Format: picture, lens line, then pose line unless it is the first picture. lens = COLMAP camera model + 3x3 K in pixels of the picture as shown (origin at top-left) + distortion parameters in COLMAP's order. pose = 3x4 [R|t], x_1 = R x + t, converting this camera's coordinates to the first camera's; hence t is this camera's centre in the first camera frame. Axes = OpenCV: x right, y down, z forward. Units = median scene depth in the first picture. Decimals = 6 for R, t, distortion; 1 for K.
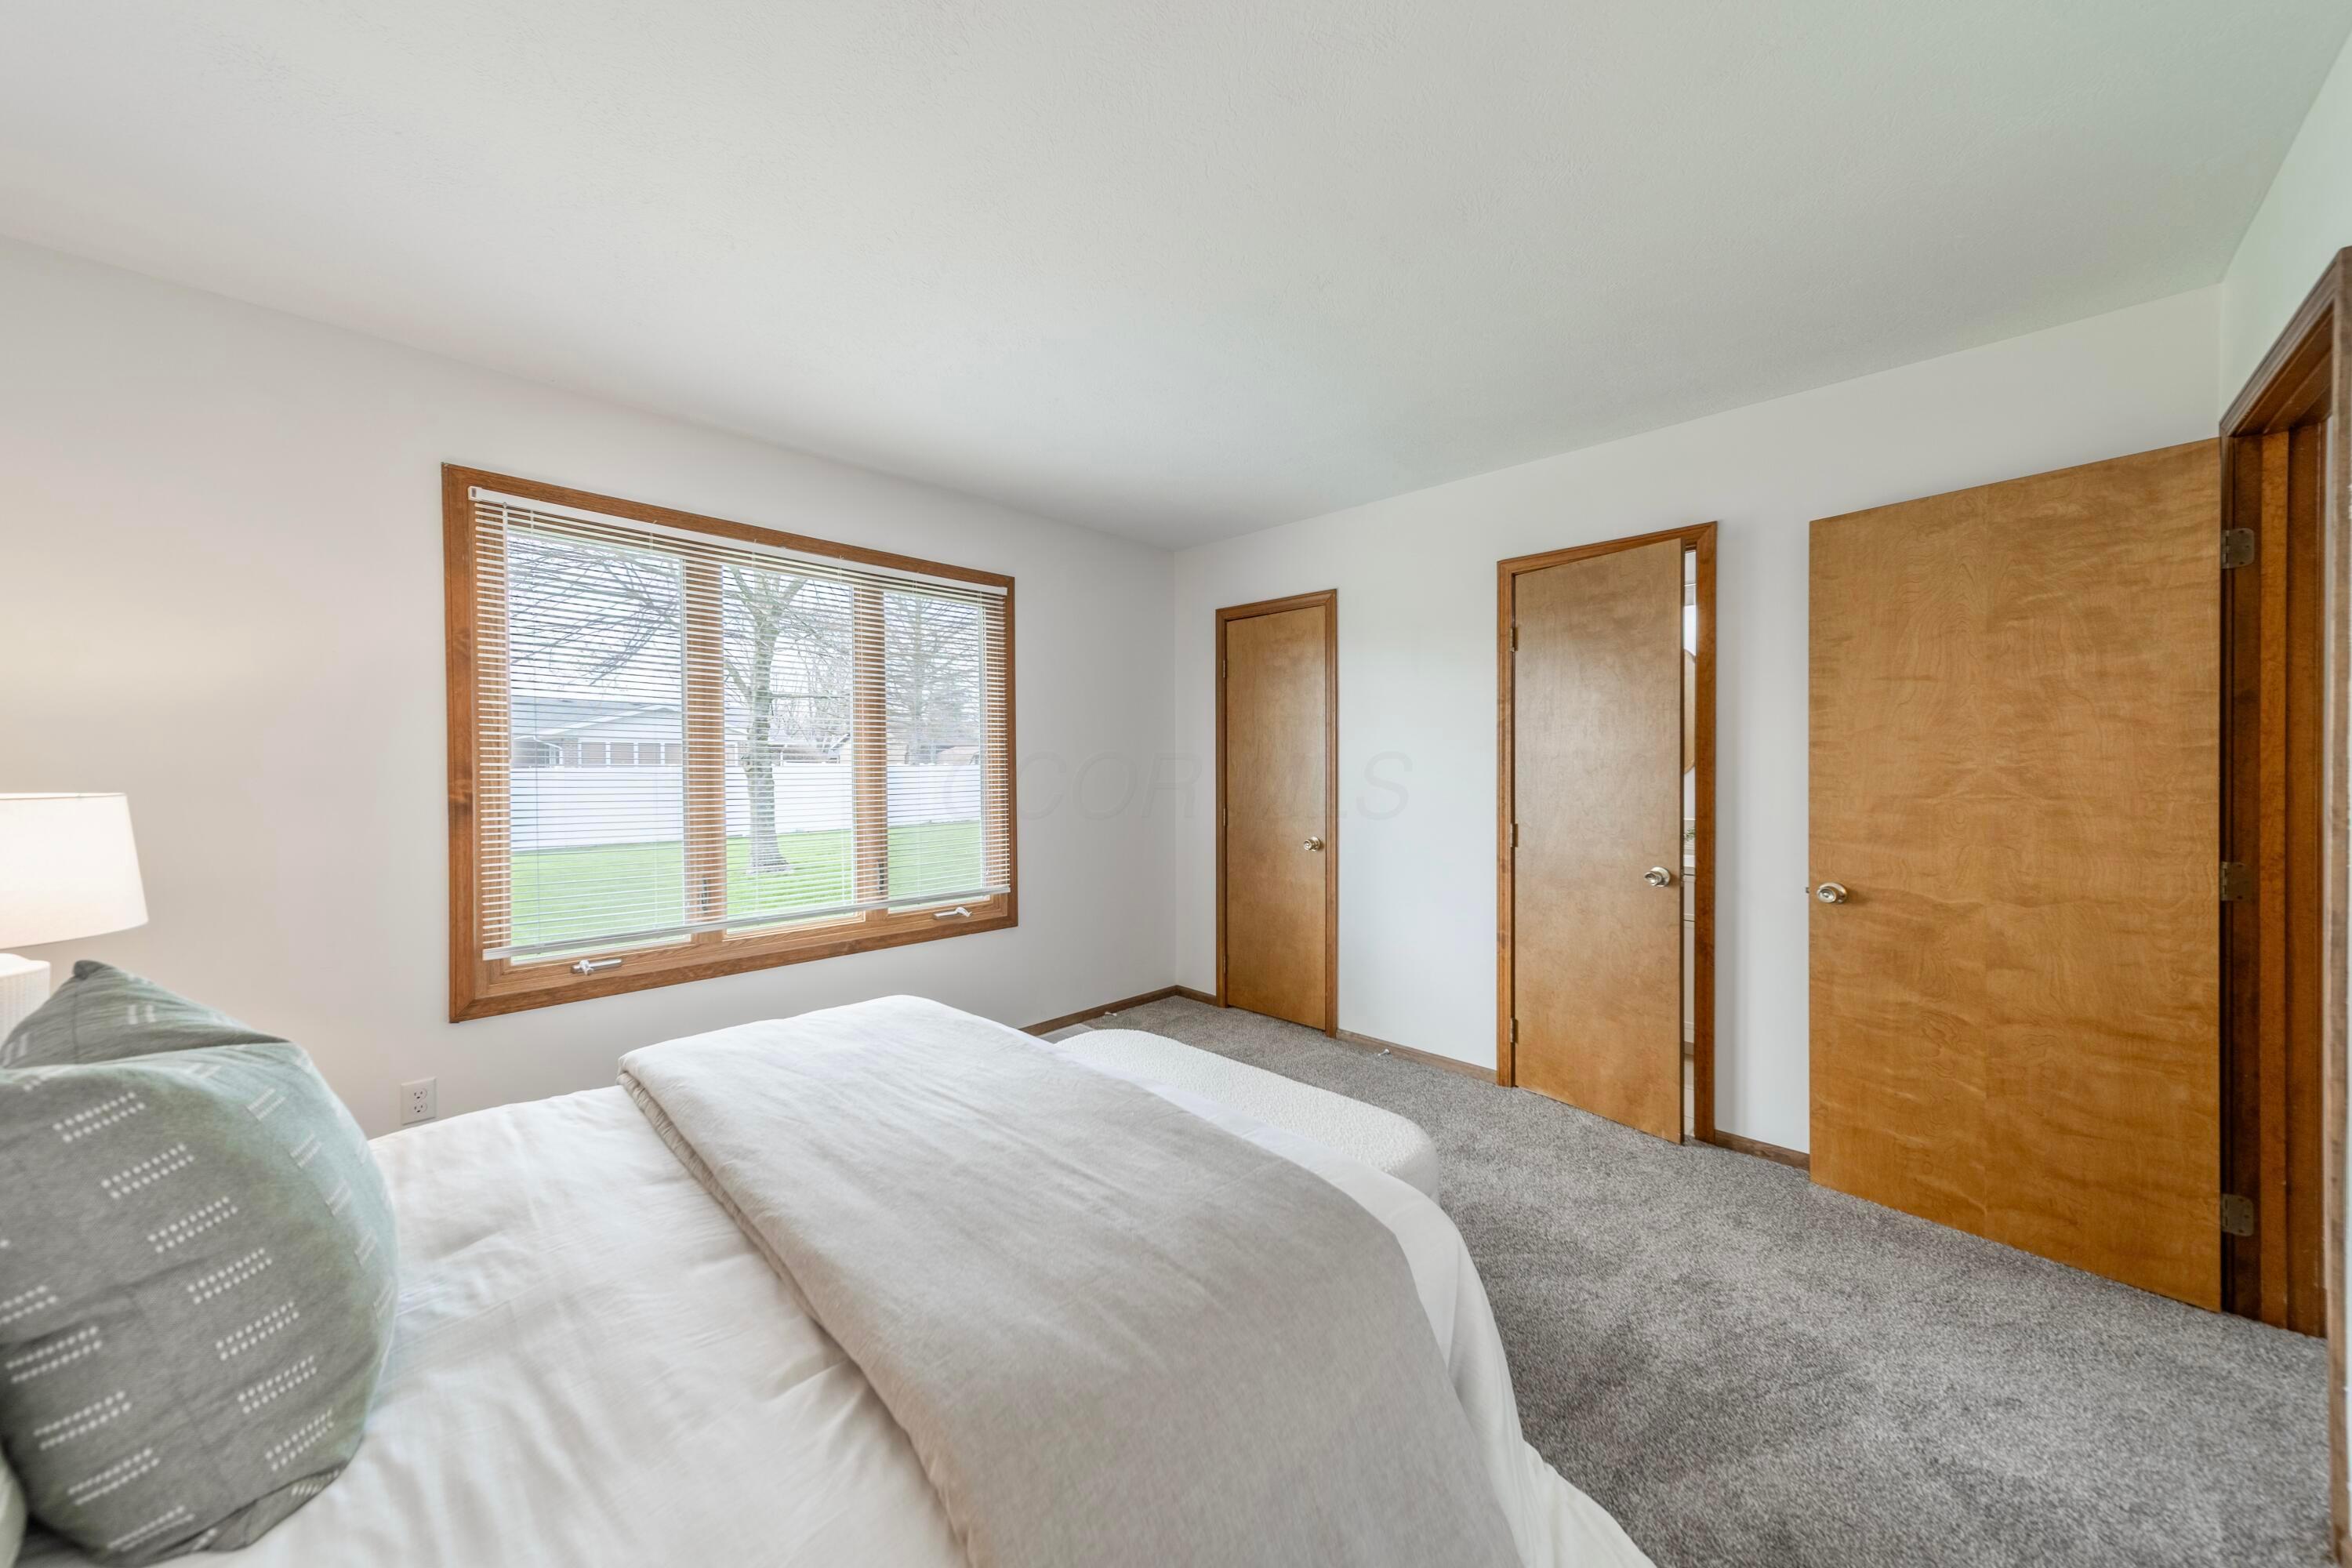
lens RADIAL K [[806.2, 0, 1137.4], [0, 806.2, 782.2], [0, 0, 1]] dist [0.001986, 0.000215]
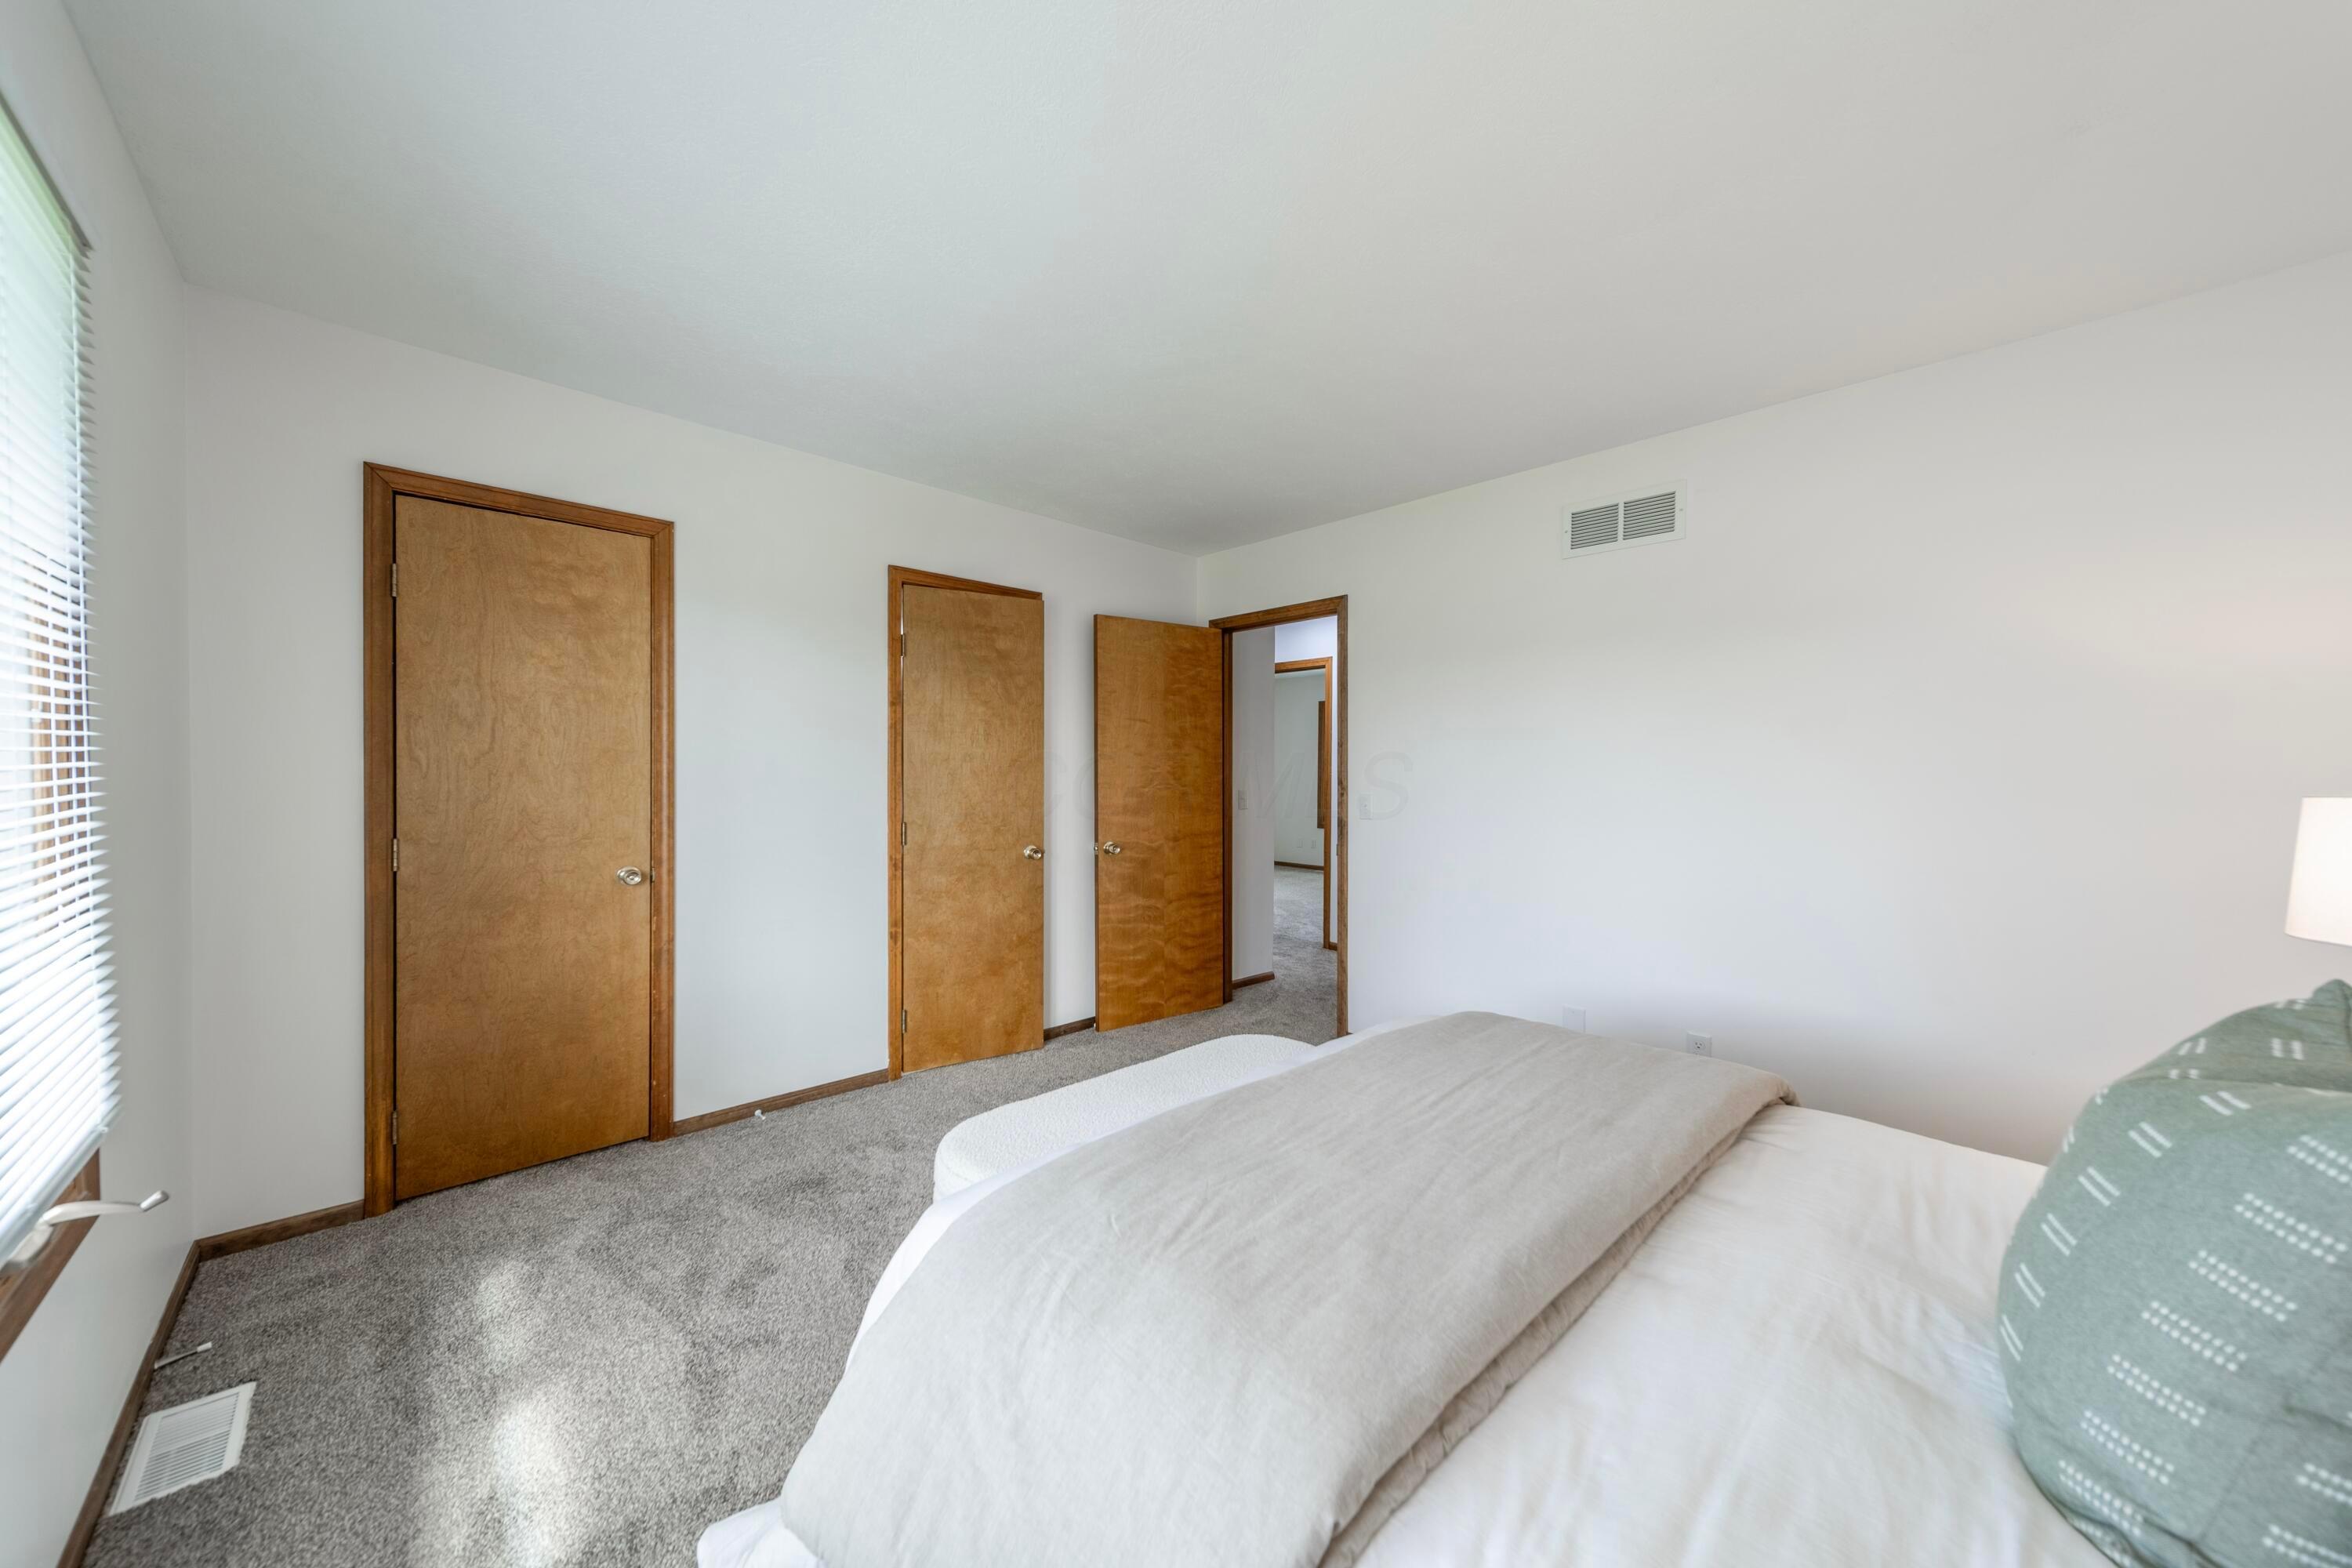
lens RADIAL K [[806.2, 0, 1220.9], [0, 806.2, 783.8], [0, 0, 1]] dist [0.001986, 0.000215]
pose [[-0.003480, -0.013348, 0.999905, -0.738258], [0.010989, 0.999850, 0.013386, -0.010361], [-0.999934, 0.011035, -0.003333, 0.762174]]
